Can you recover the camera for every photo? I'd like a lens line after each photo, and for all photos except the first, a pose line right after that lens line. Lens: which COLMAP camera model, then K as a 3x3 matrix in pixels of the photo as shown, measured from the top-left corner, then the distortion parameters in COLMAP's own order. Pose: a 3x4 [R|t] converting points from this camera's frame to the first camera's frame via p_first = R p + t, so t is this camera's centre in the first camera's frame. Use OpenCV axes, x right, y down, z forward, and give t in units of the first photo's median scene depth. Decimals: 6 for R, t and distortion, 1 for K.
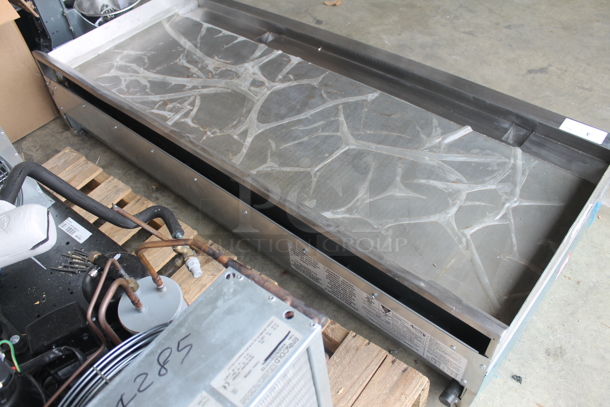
lens RADIAL K [[513.8, 0, 303.6], [0, 513.8, 203.1], [0, 0, 1]] dist [-0.146611, 0.112832]
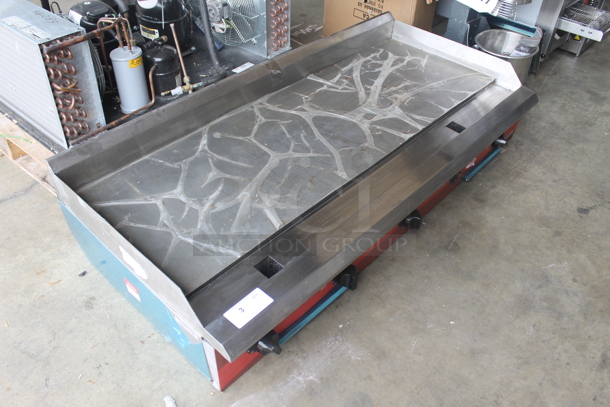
lens RADIAL K [[513.8, 0, 302.4], [0, 513.8, 204.6], [0, 0, 1]] dist [-0.146611, 0.112832]
pose [[-0.032456, 0.722610, -0.690494, 0.917736], [-0.752410, 0.437087, 0.492782, -0.646334], [0.657895, 0.535528, 0.529513, 0.424989]]
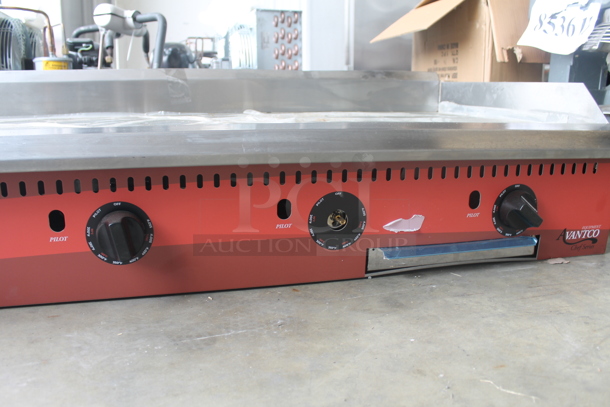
lens RADIAL K [[513.8, 0, 304.0], [0, 513.8, 201.2], [0, 0, 1]] dist [-0.146611, 0.112832]
pose [[-0.561944, 0.264611, -0.783709, 0.437789], [-0.573982, 0.557488, 0.599793, -0.666516], [0.595620, 0.786885, -0.161395, 1.327220]]
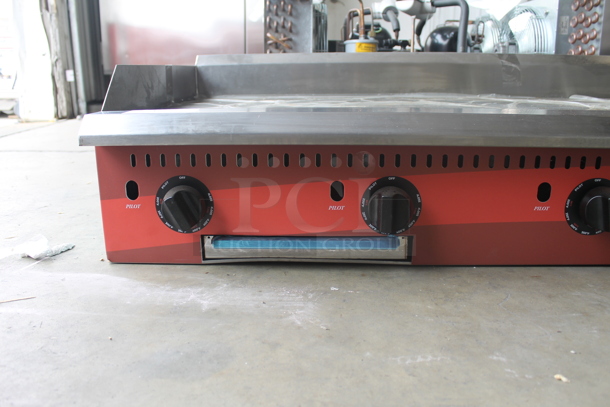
lens RADIAL K [[513.8, 0, 306.1], [0, 513.8, 201.2], [0, 0, 1]] dist [-0.146611, 0.112832]
pose [[-0.766916, 0.251908, -0.590240, 0.708517], [-0.416902, 0.503661, 0.756649, -0.532691], [0.487887, 0.826358, -0.281245, 1.163283]]
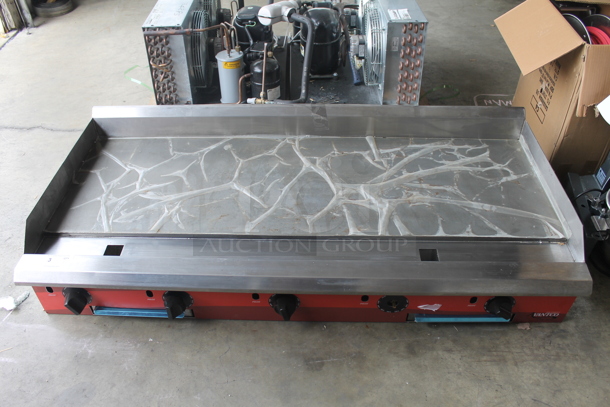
lens RADIAL K [[513.8, 0, 307.9], [0, 513.8, 204.2], [0, 0, 1]] dist [-0.146611, 0.112832]
pose [[-0.765638, 0.487729, -0.419427, 0.465269], [-0.413418, 0.126457, 0.901717, -1.227258], [0.492833, 0.863788, 0.104815, 0.916827]]
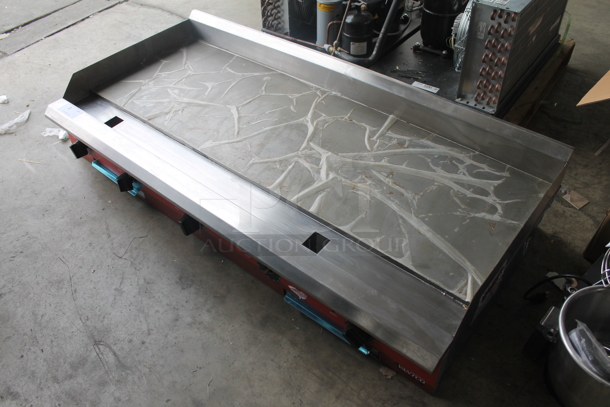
lens RADIAL K [[513.8, 0, 307.9], [0, 513.8, 205.9], [0, 0, 1]] dist [-0.146611, 0.112832]
pose [[-0.992607, 0.105441, 0.060121, -0.142183], [0.057961, -0.023432, 0.998044, -1.331719], [0.106643, 0.994149, 0.017147, 1.148317]]
